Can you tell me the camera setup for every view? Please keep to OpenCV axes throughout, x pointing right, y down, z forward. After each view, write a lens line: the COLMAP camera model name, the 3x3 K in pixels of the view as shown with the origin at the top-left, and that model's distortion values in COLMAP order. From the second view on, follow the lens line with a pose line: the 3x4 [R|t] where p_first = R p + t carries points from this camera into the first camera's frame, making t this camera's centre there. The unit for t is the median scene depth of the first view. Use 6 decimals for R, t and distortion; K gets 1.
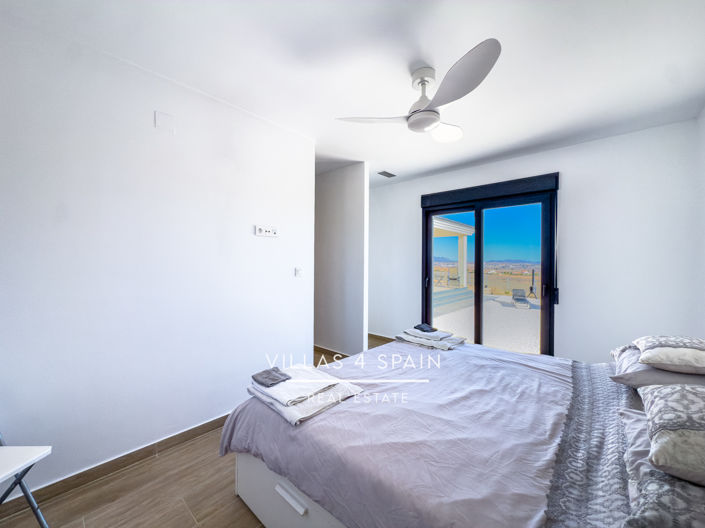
lens RADIAL K [[281.9, 0, 344.0], [0, 281.9, 261.6], [0, 0, 1]] dist [0.000409, -0.000003]
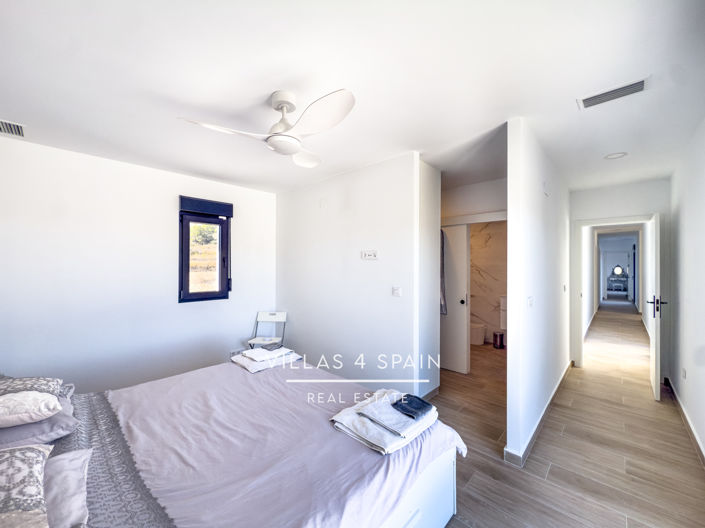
lens RADIAL K [[281.9, 0, 344.0], [0, 281.9, 261.6], [0, 0, 1]] dist [0.000409, -0.000003]
pose [[-0.029197, -0.042190, -0.998683, 1.297506], [0.009317, 0.999054, -0.042478, -0.042274], [0.999530, -0.010545, -0.028776, 1.300708]]
